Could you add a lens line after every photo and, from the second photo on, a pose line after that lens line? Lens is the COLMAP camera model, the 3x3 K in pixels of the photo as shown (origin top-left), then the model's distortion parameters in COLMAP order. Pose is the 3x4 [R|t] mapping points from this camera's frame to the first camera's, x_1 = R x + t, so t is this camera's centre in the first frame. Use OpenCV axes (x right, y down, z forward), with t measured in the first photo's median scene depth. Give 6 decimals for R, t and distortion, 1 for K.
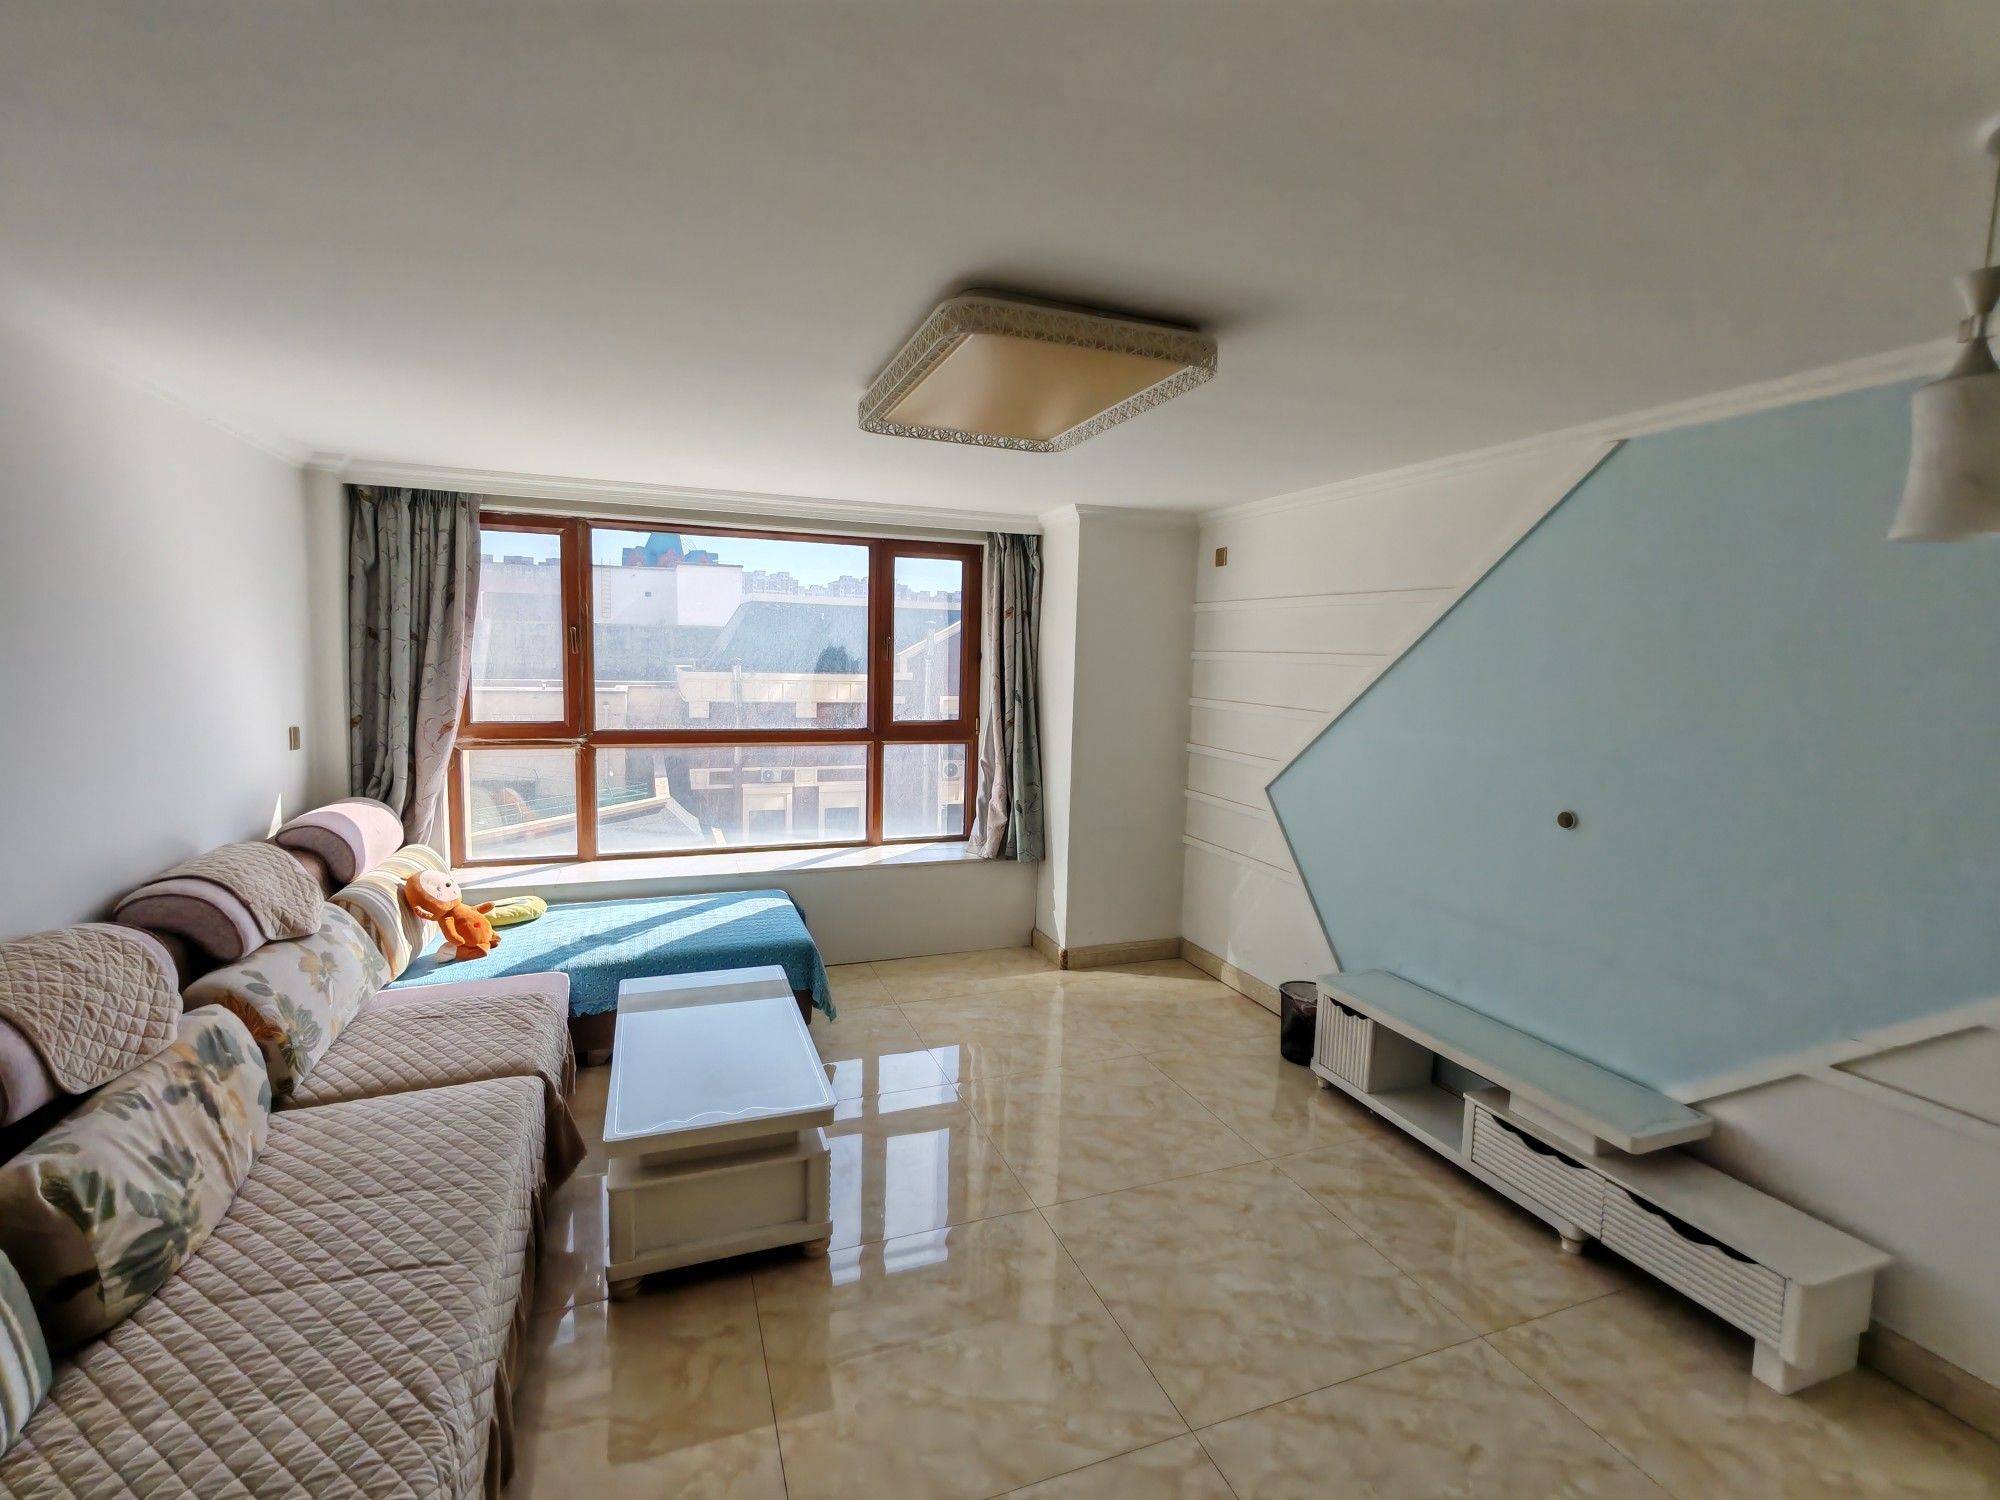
lens RADIAL K [[914.4, 0, 1000.0], [0, 914.4, 750.0], [0, 0, 1]] dist [-0.000224, -0.000198]
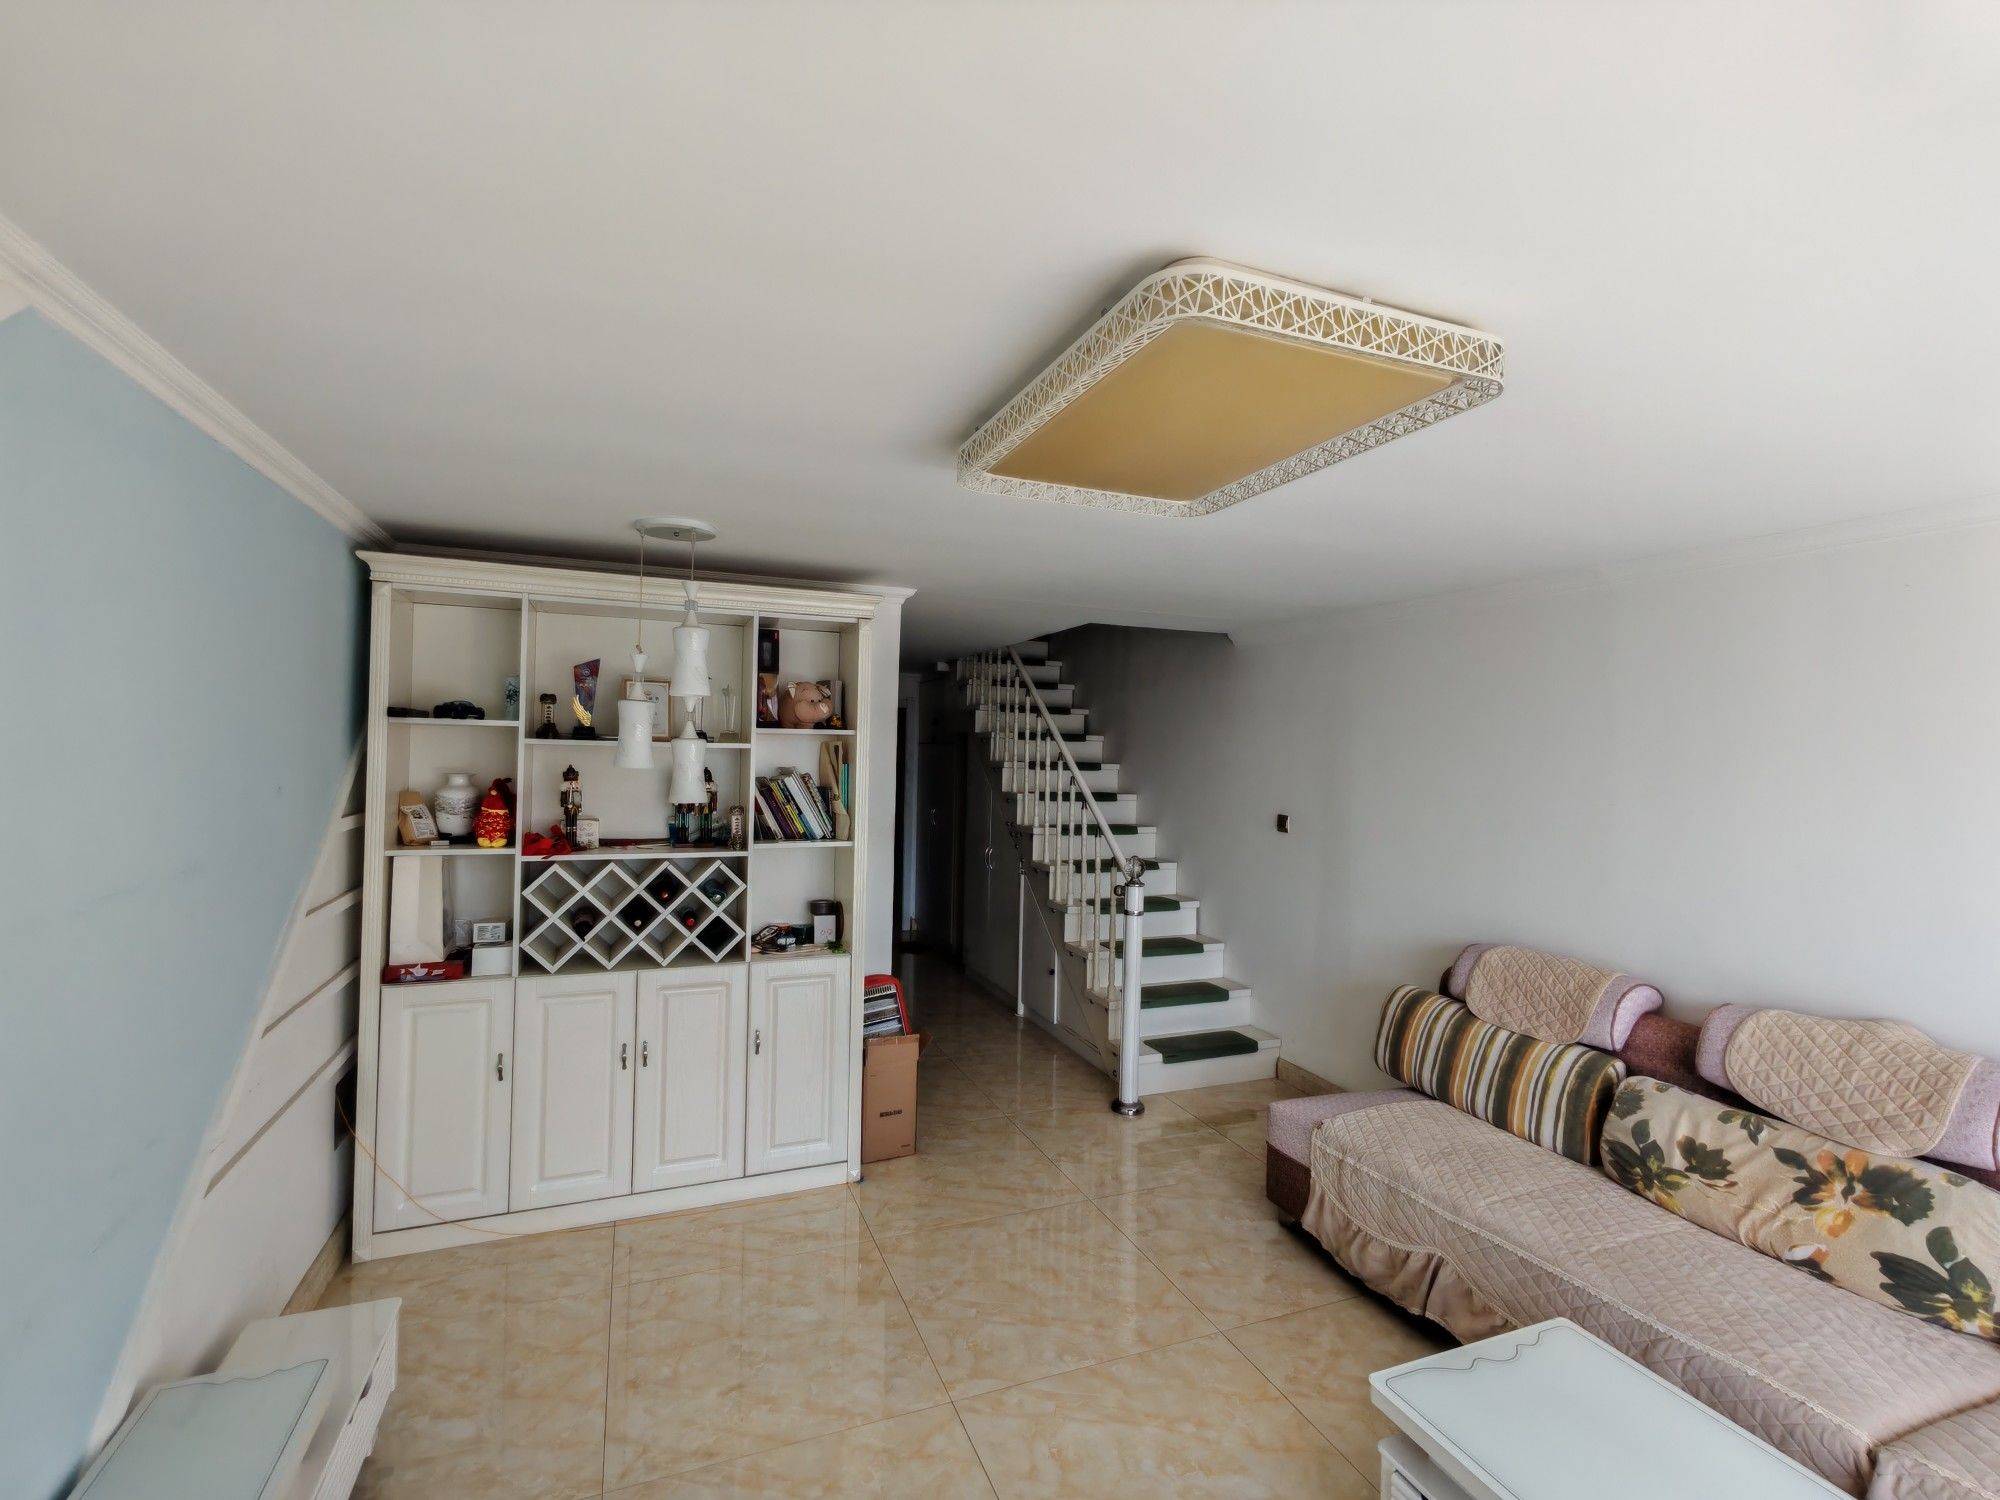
lens RADIAL K [[914.4, 0, 1000.0], [0, 914.4, 750.0], [0, 0, 1]] dist [-0.000224, -0.000198]
pose [[-0.998012, -0.047844, -0.041036, 0.109825], [-0.052863, 0.989905, 0.131504, -0.126240], [0.034330, 0.133412, -0.990466, 0.962626]]
